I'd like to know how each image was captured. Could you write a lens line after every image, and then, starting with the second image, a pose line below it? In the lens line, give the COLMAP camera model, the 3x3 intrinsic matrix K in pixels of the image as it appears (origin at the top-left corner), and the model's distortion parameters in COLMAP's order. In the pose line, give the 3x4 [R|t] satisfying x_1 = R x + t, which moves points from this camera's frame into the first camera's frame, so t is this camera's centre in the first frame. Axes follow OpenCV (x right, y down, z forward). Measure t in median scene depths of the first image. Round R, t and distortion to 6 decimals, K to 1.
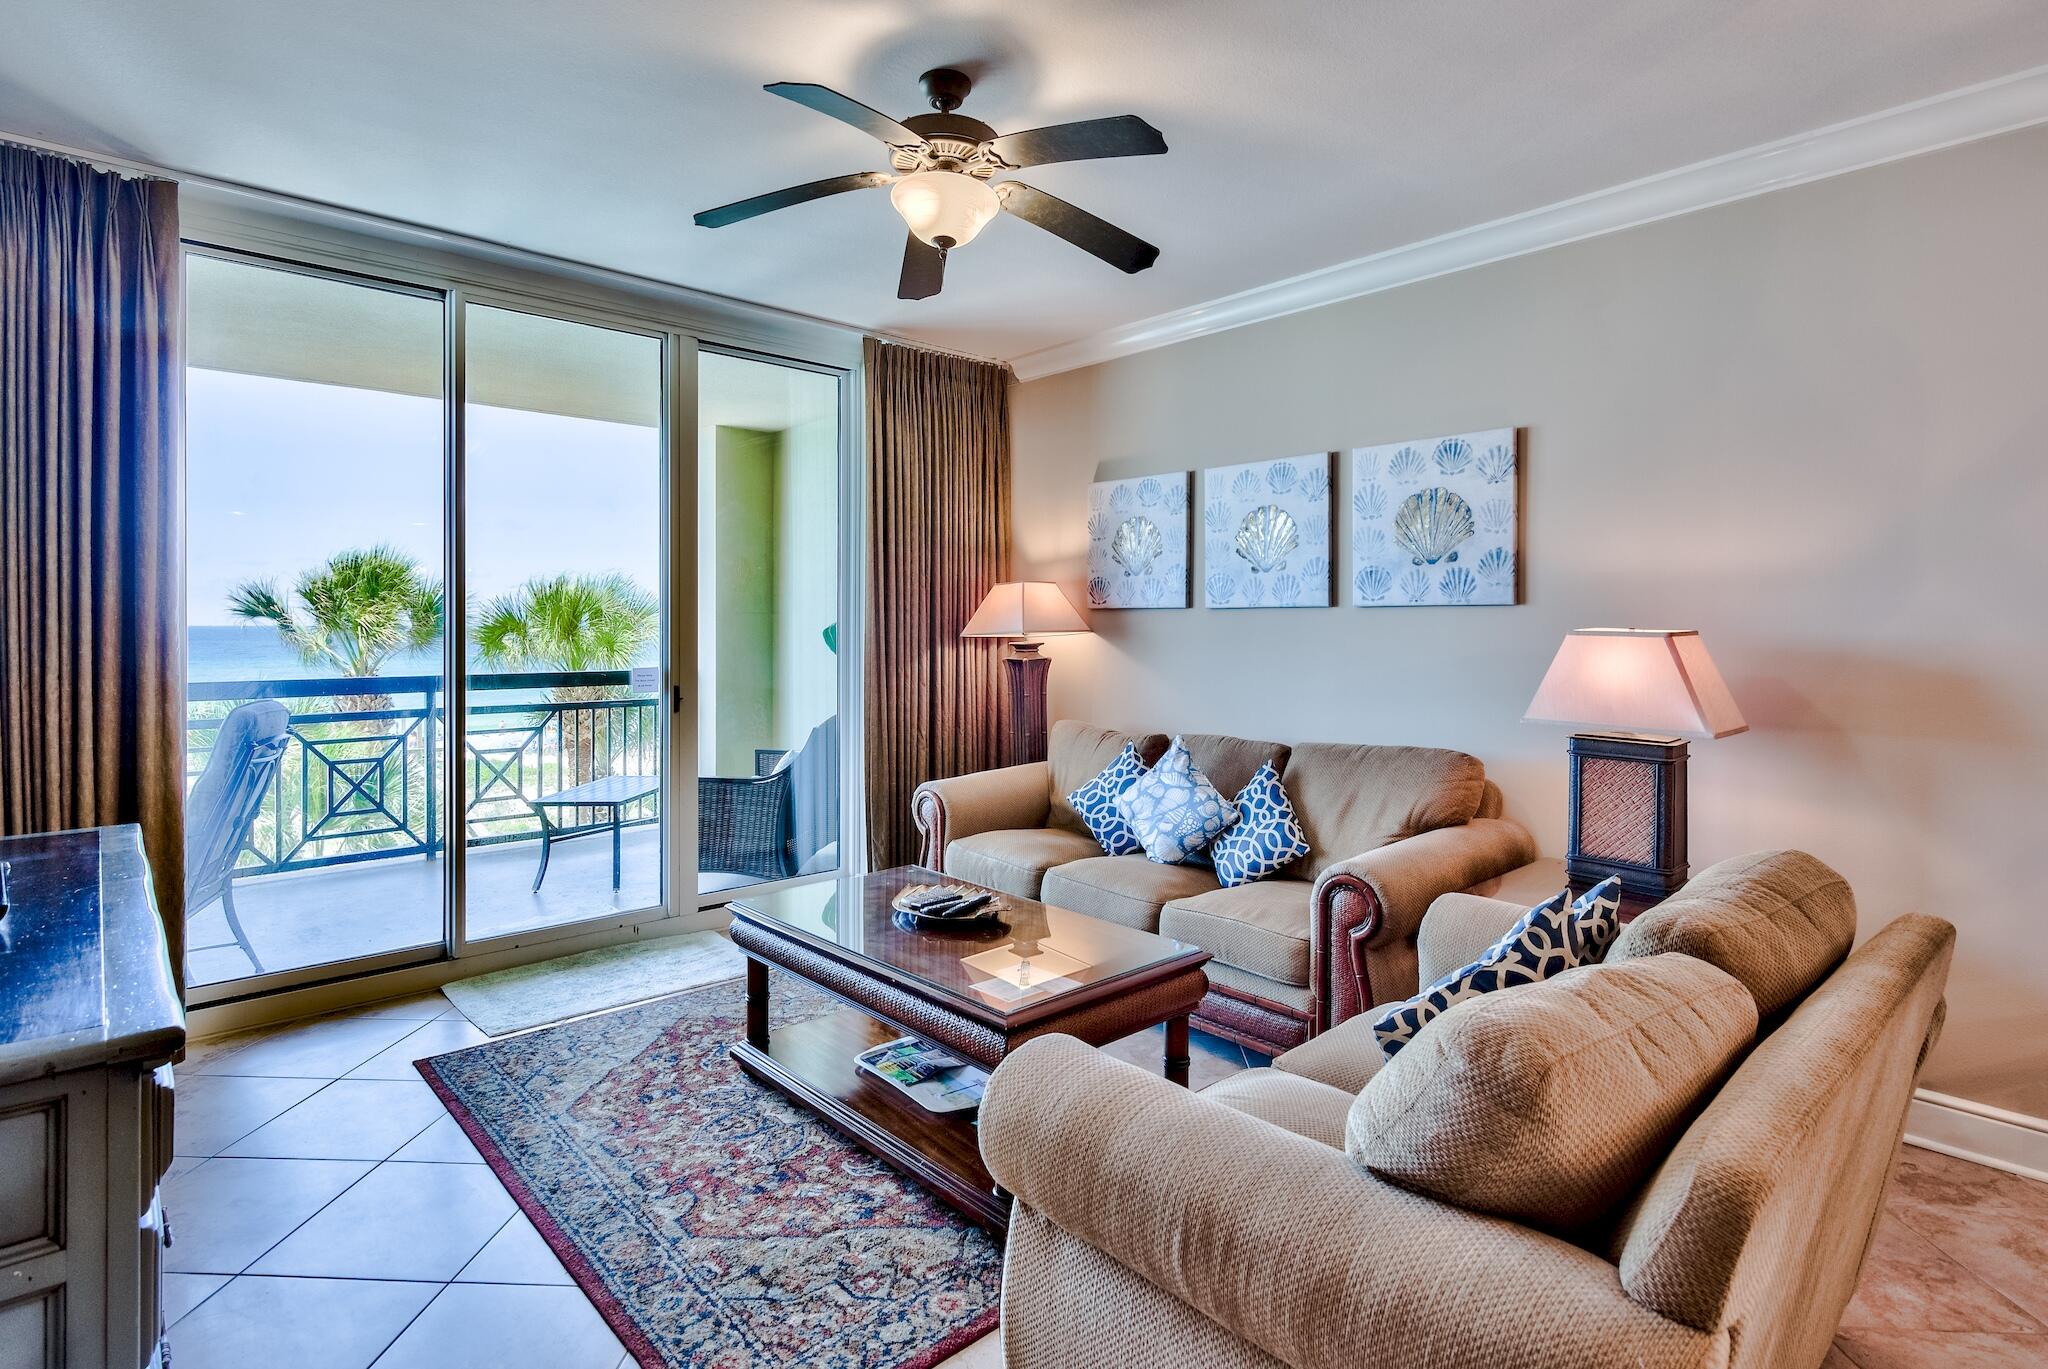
lens RADIAL K [[1019.9, 0, 1022.7], [0, 1019.9, 632.5], [0, 0, 1]] dist [-0.001632, -0.000606]
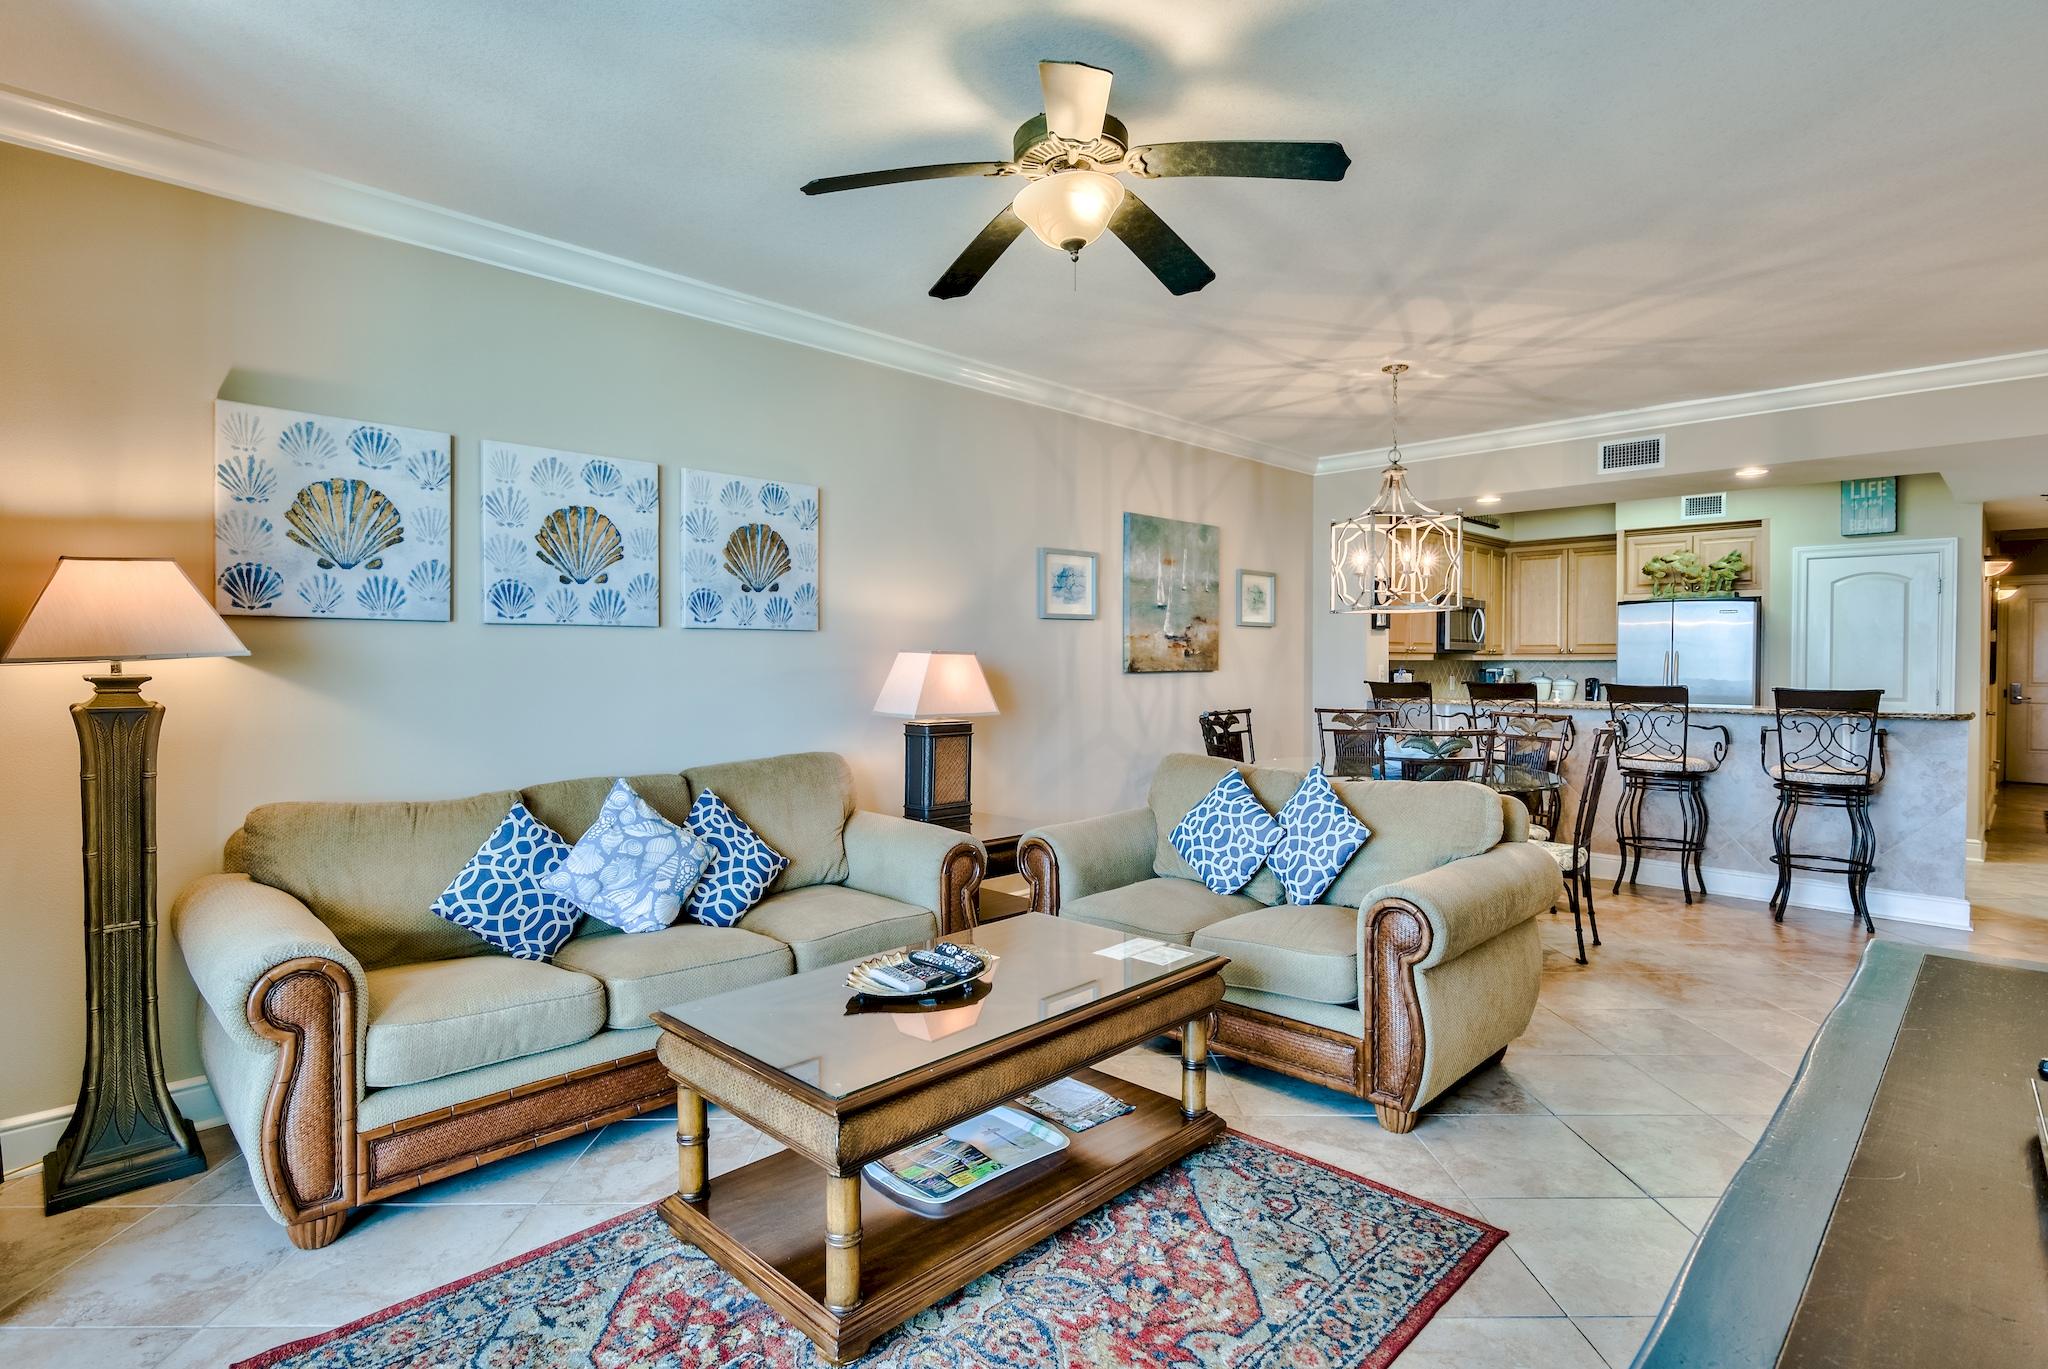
lens RADIAL K [[1035.2, 0, 1024.0], [0, 1035.2, 684.5], [0, 0, 1]] dist [0.003074, 0.000537]
pose [[-0.056223, -0.033553, 0.997854, -0.691668], [0.001339, 0.999432, 0.033682, -0.003295], [-0.998417, 0.003230, -0.056146, 0.715942]]
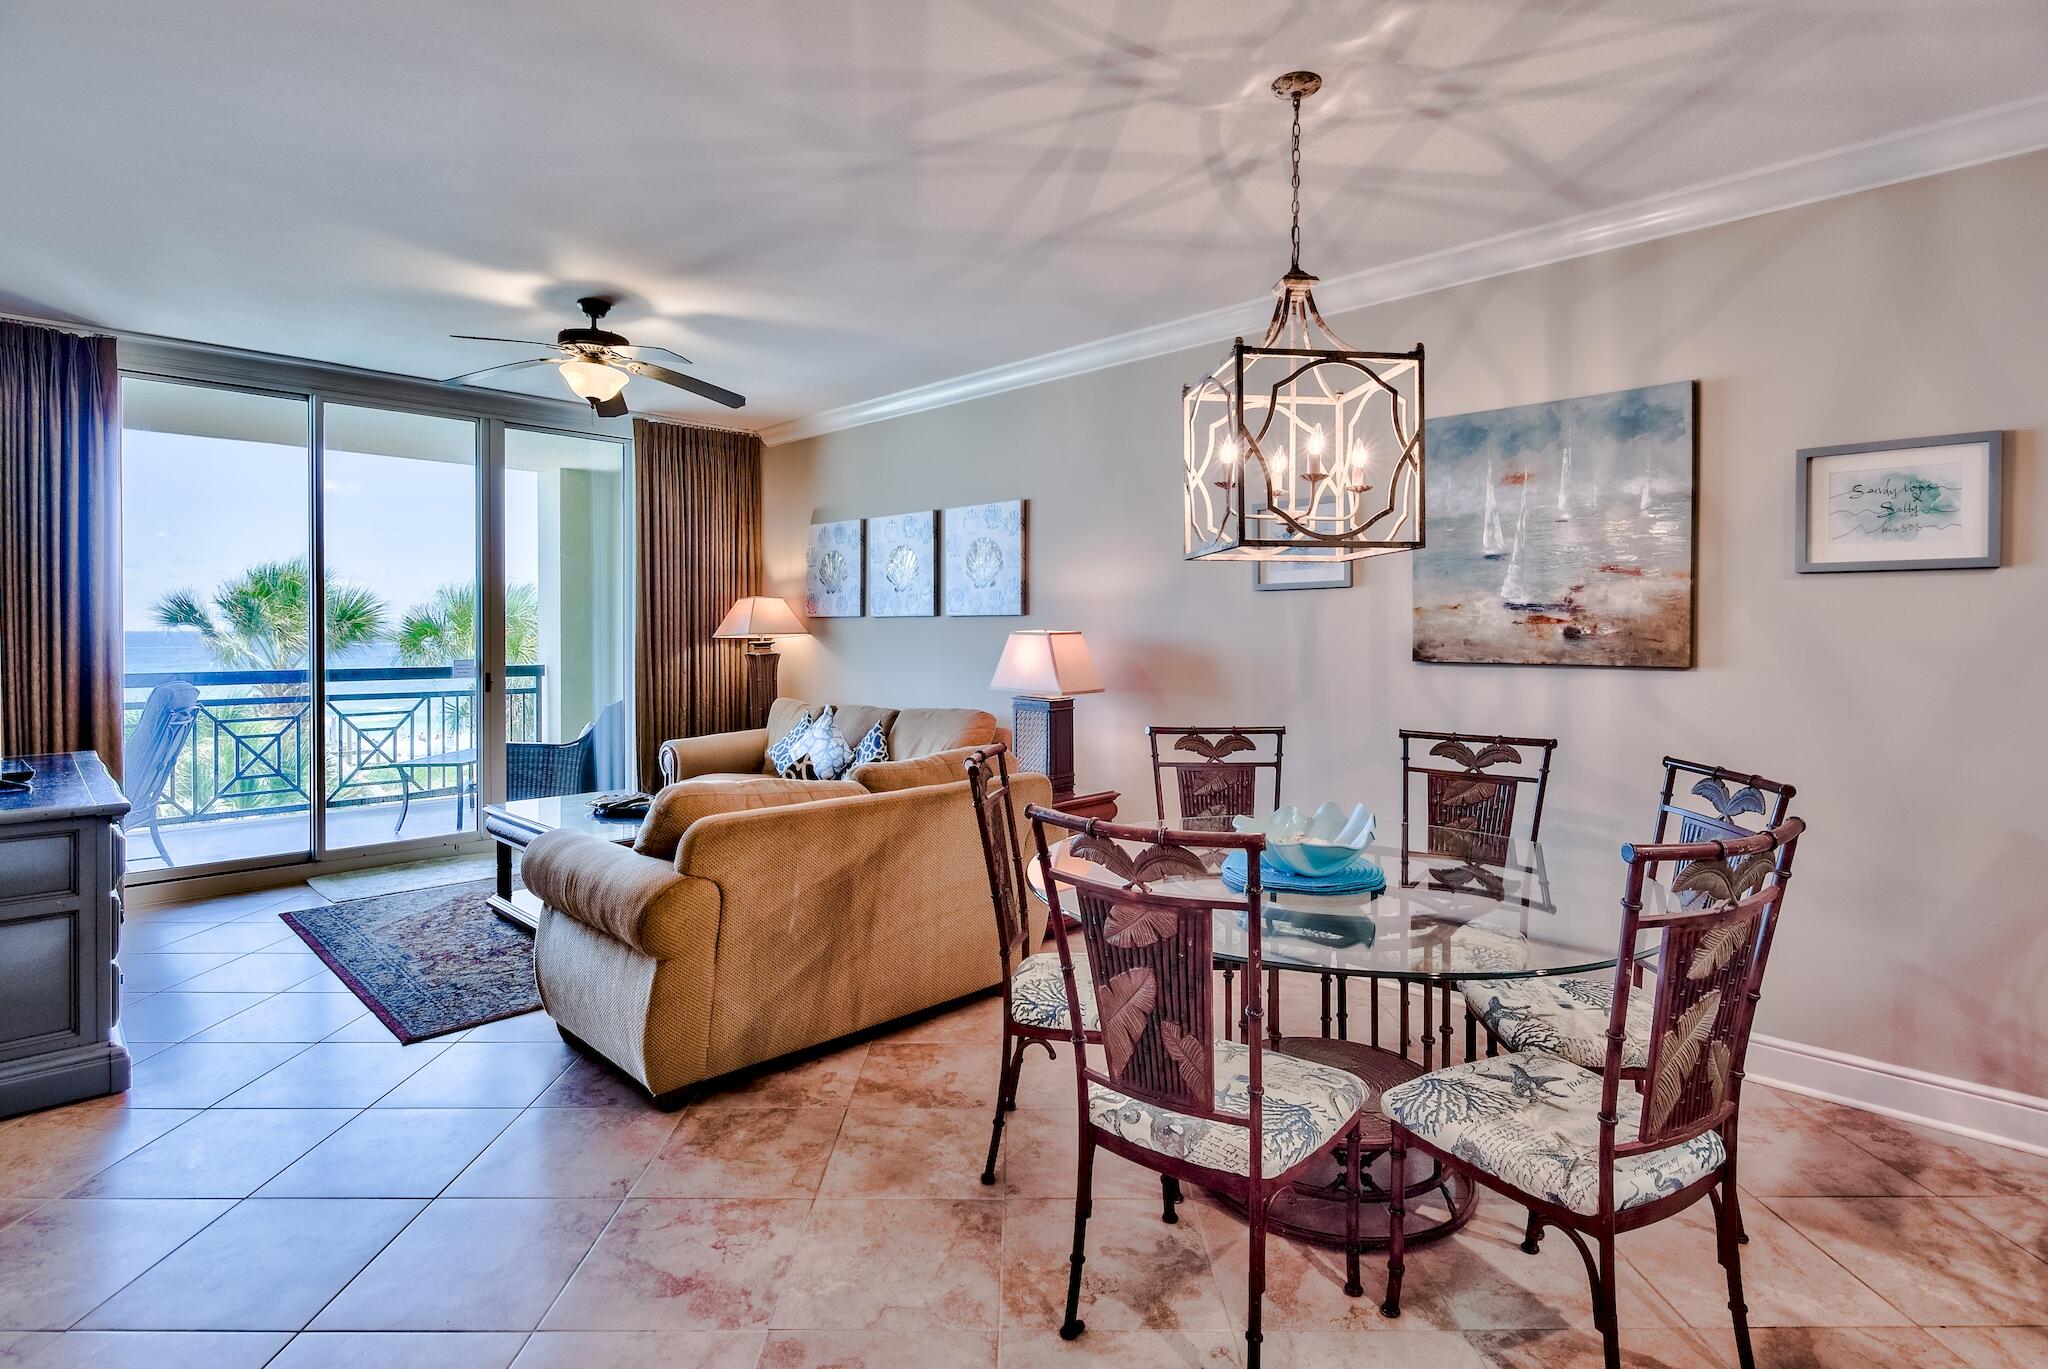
lens RADIAL K [[1015.2, 0, 1016.9], [0, 1015.2, 642.6], [0, 0, 1]] dist [-0.000437, 0.000310]
pose [[0.999152, -0.000655, 0.041172, 0.359631], [0.000485, 0.999991, 0.004140, 0.006385], [-0.041174, -0.004117, 0.999143, -0.456207]]
